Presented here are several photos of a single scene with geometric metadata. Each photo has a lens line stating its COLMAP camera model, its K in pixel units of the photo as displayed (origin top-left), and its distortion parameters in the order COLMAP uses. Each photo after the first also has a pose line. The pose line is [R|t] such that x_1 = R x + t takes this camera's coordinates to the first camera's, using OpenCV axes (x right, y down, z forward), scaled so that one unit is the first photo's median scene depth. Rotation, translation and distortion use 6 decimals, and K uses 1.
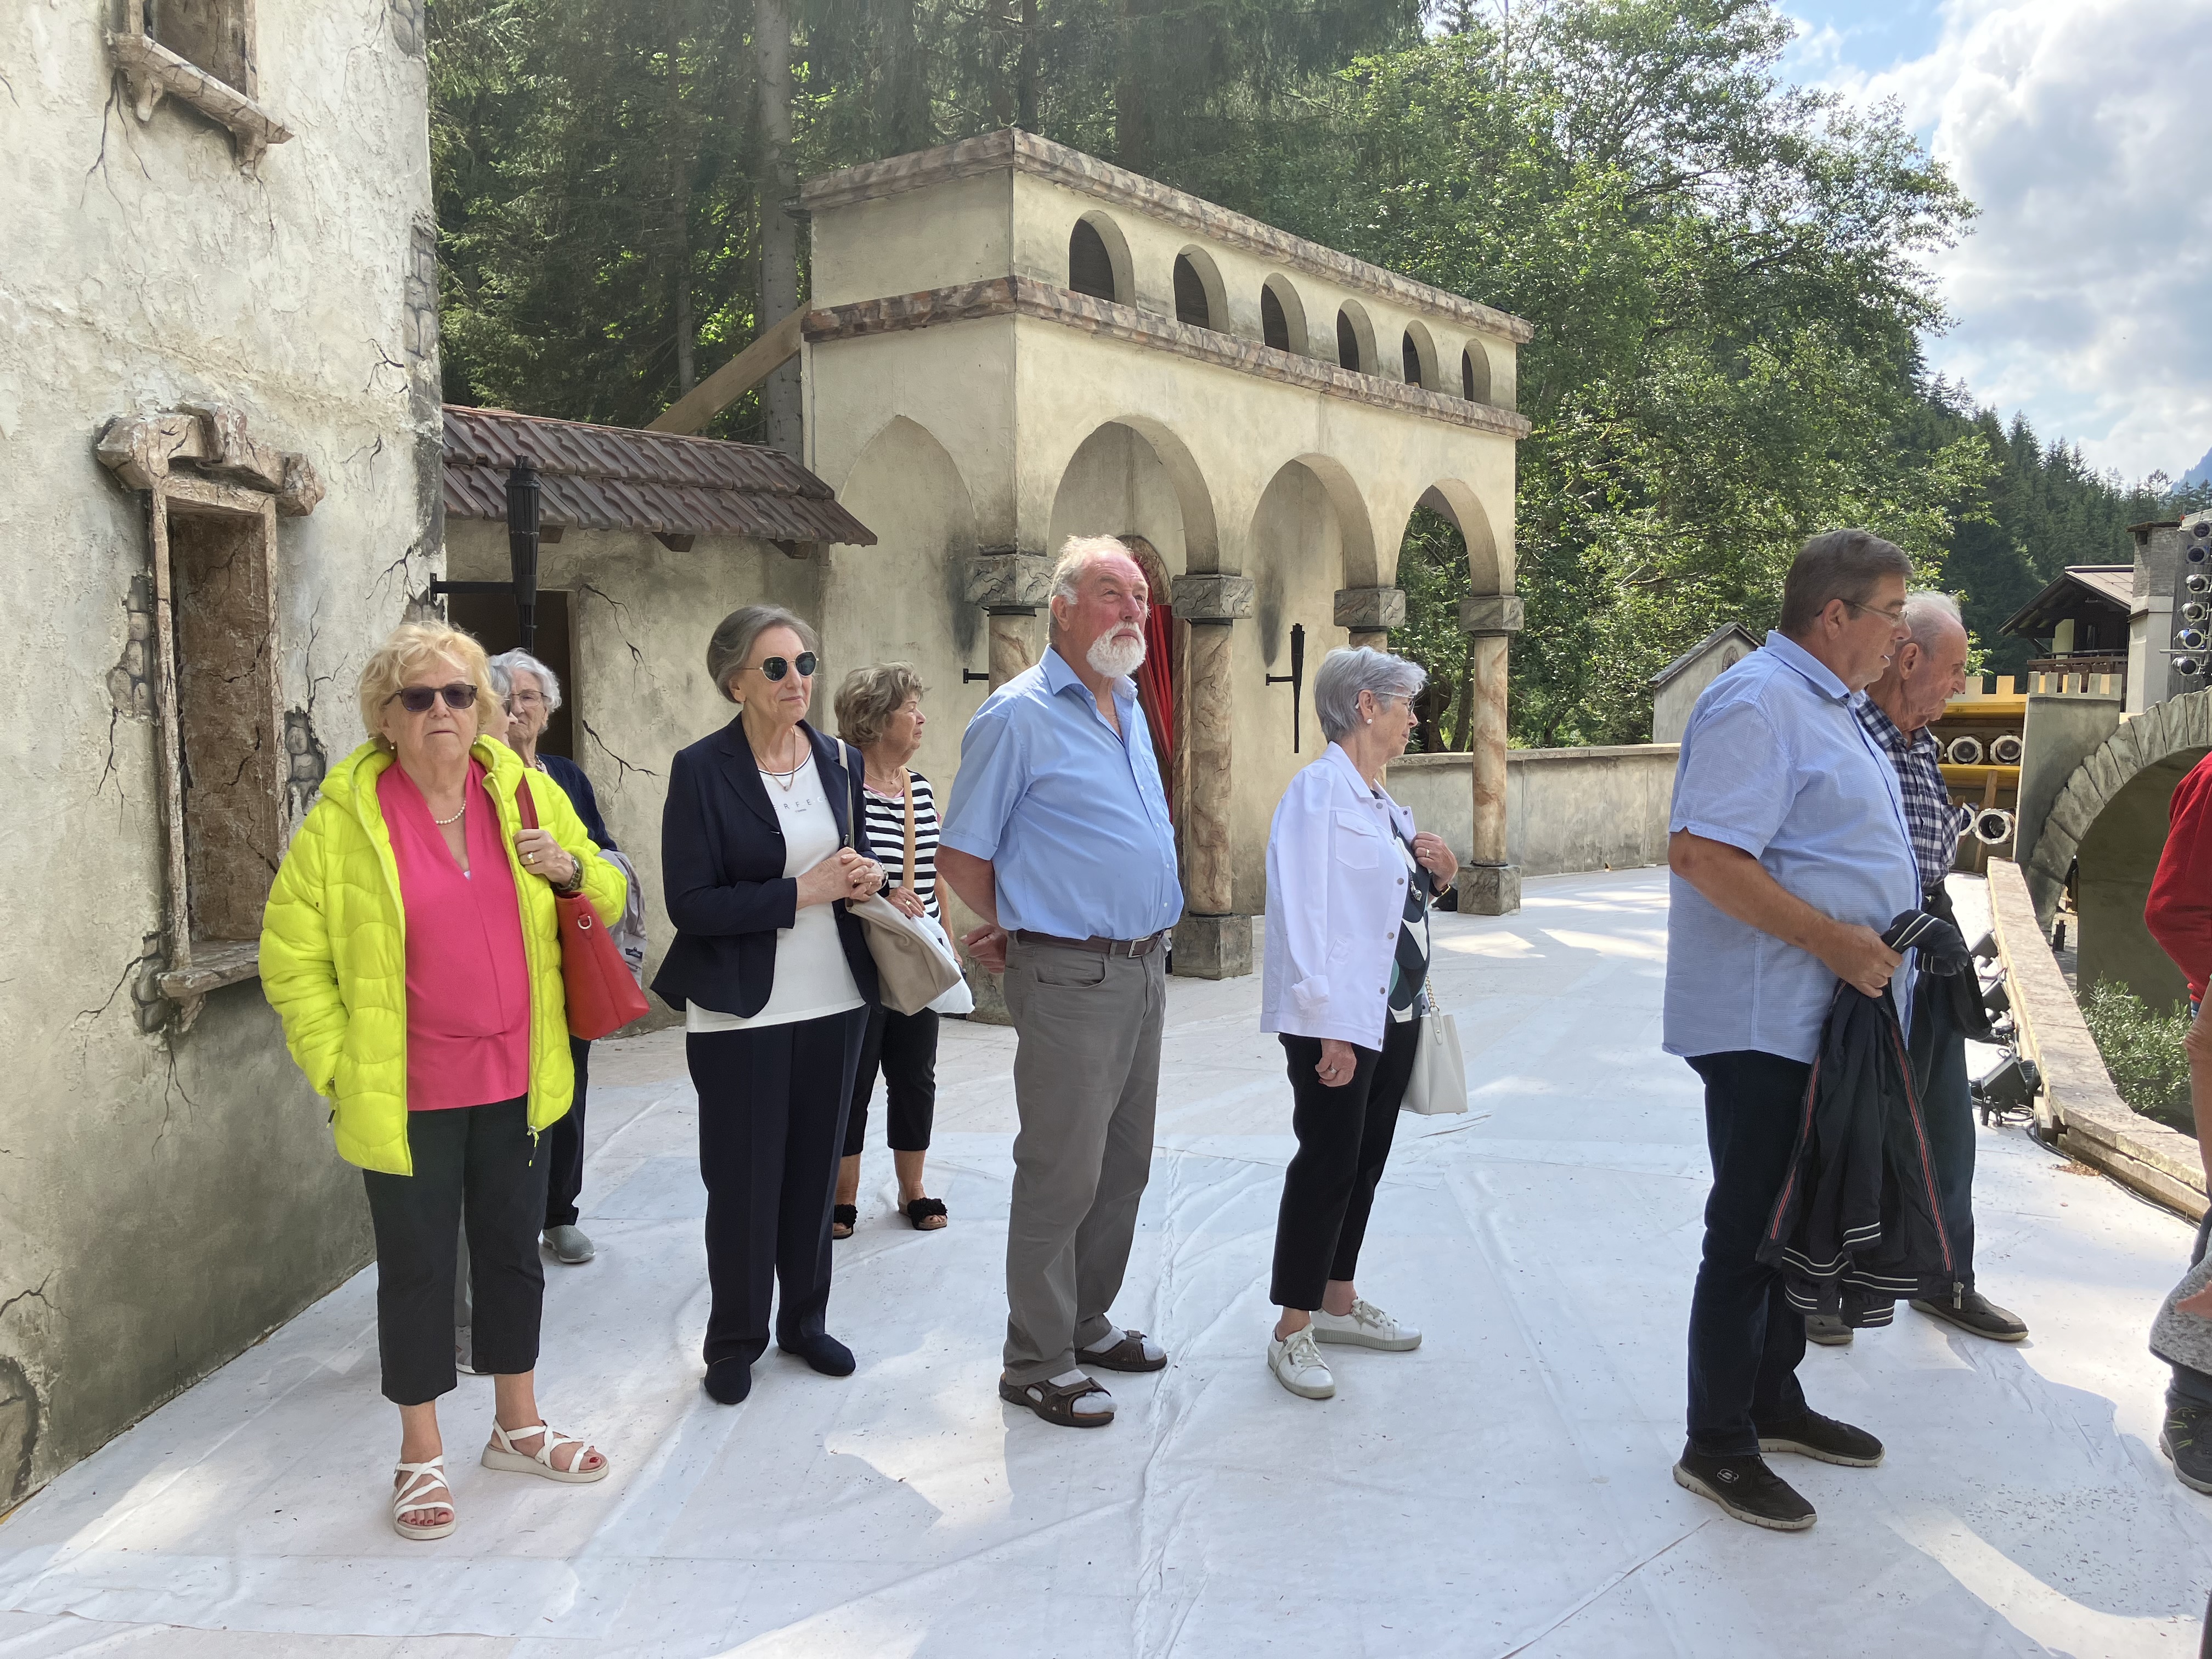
lens RADIAL K [[1779.8, 0, 1168.0], [0, 1779.8, 828.8], [0, 0, 1]] dist [0.081149, -0.120160]
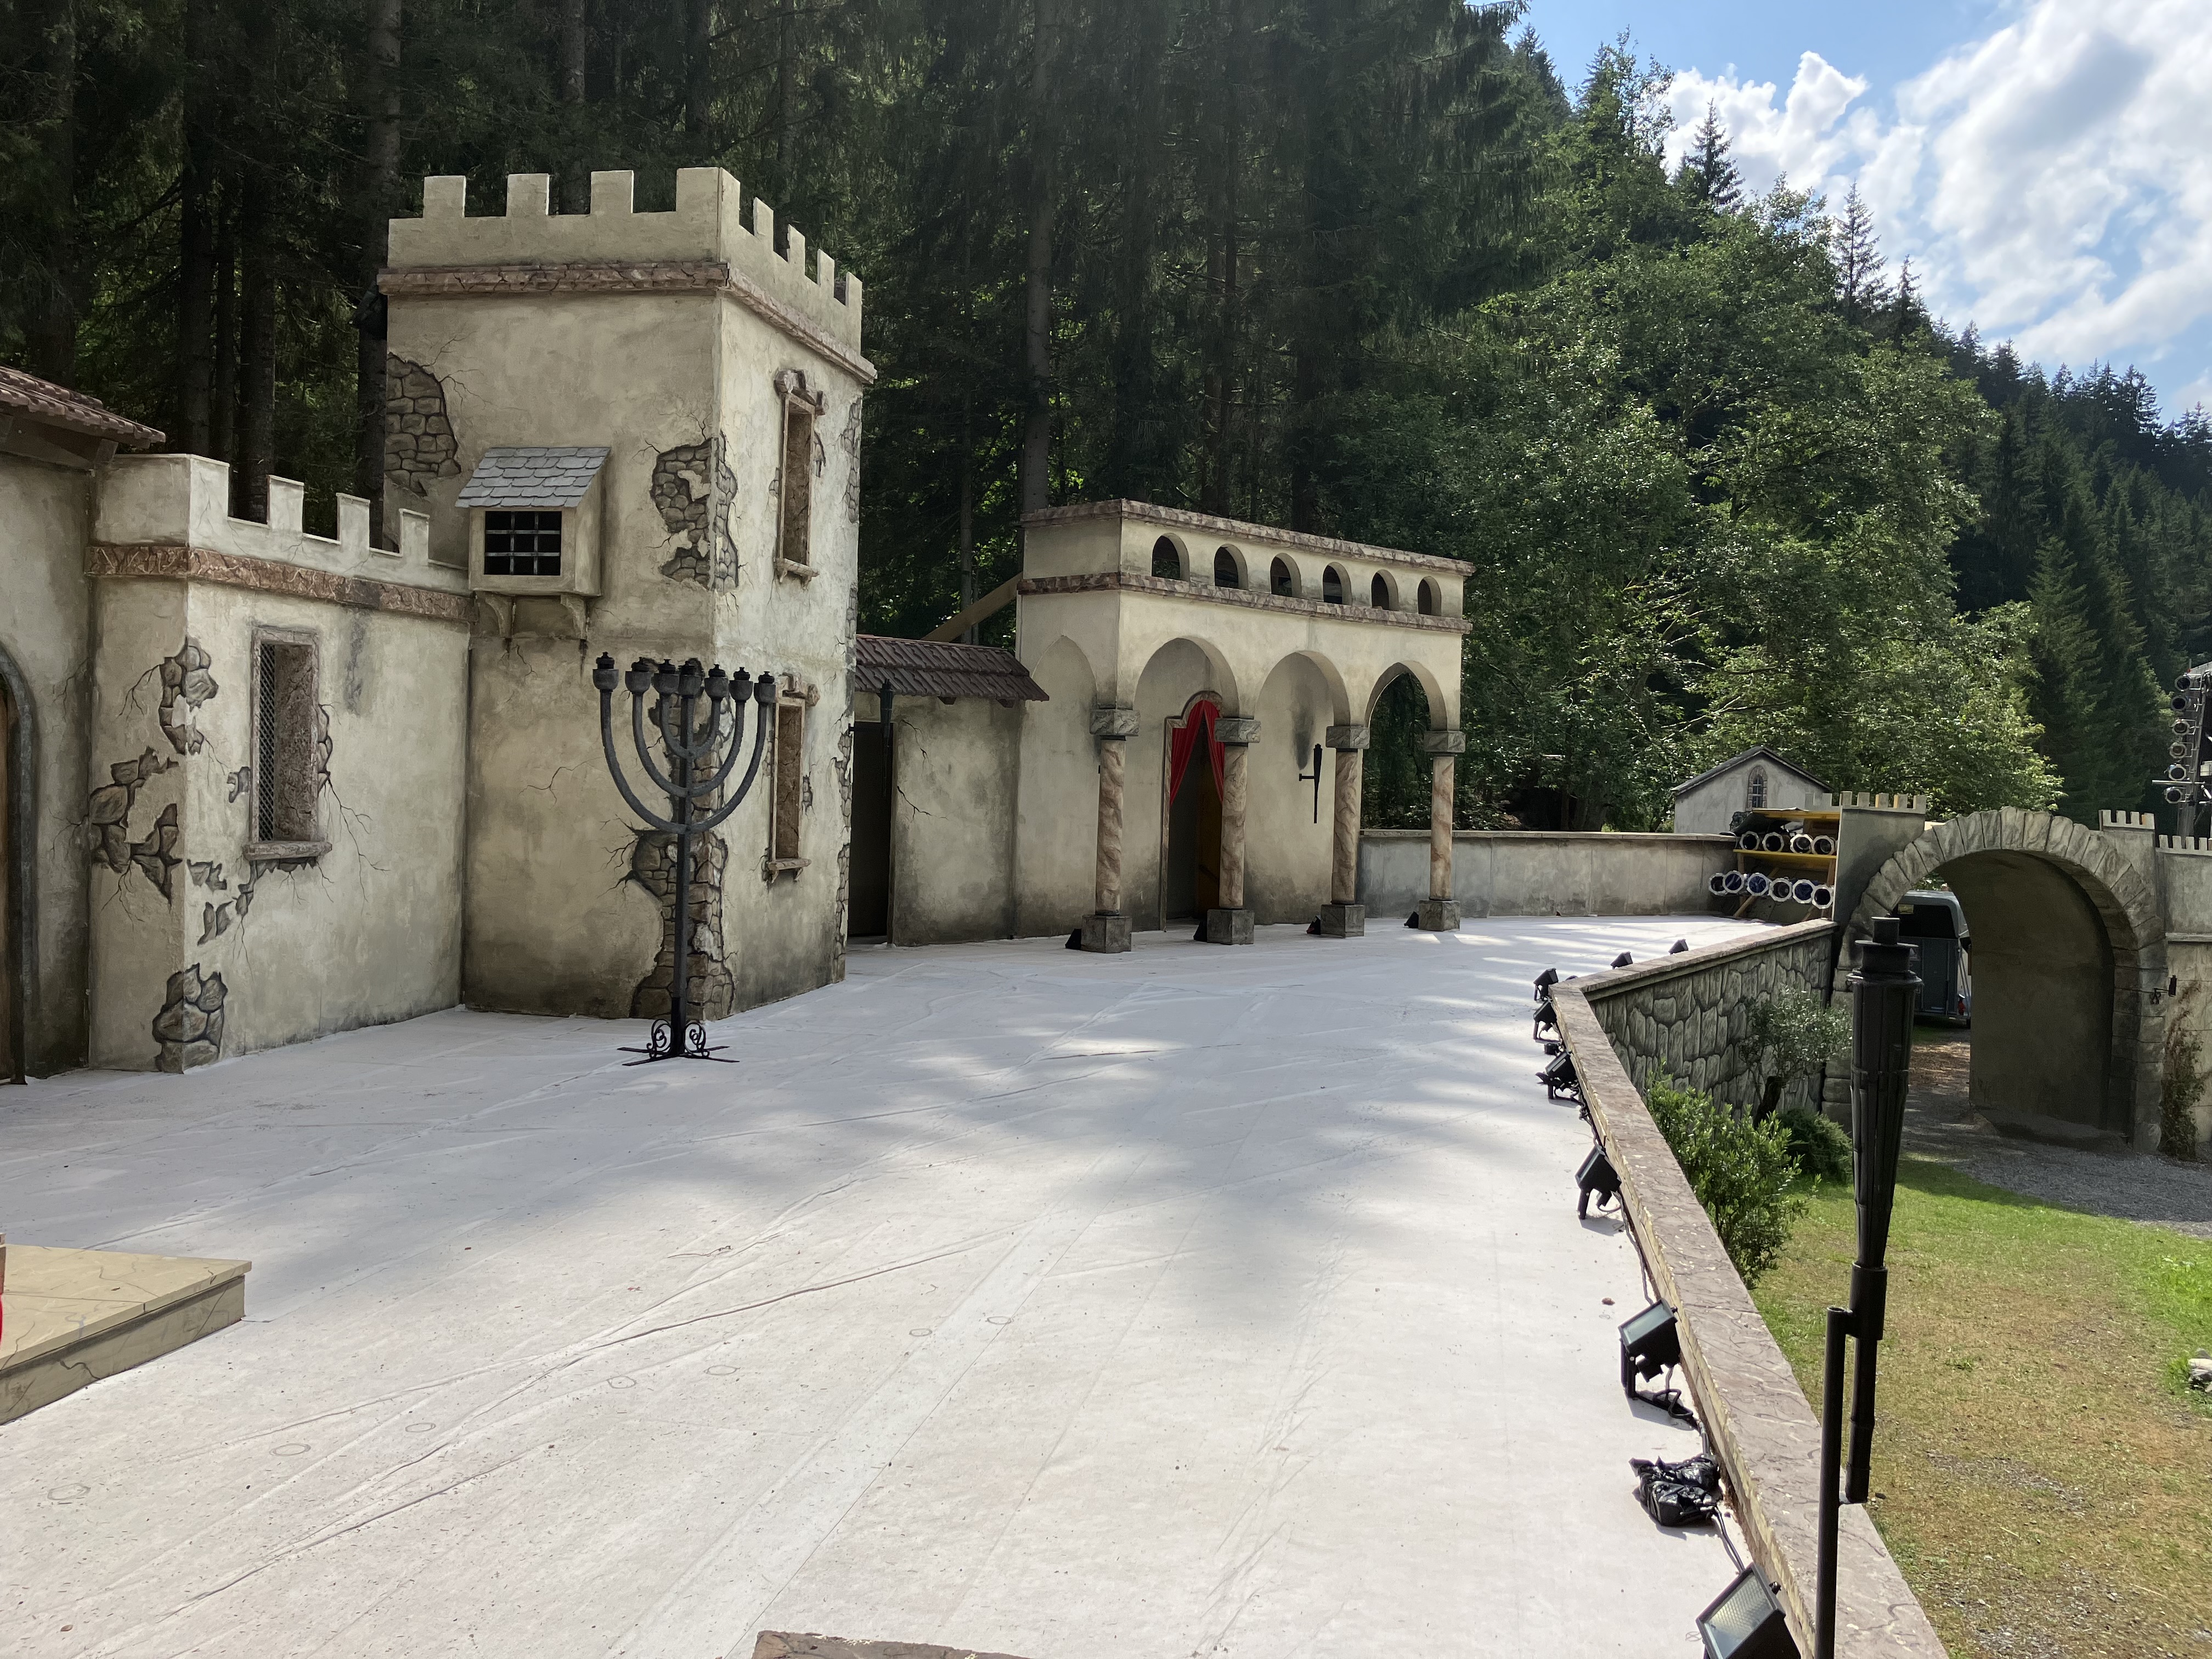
lens RADIAL K [[1813.9, 0, 1210.5], [0, 1813.9, 803.3], [0, 0, 1]] dist [0.158406, -0.175208]
pose [[0.991599, 0.036280, -0.124154, 0.248666], [-0.044432, 0.996990, -0.063536, 0.065514], [0.121476, 0.068519, 0.990227, -0.880366]]
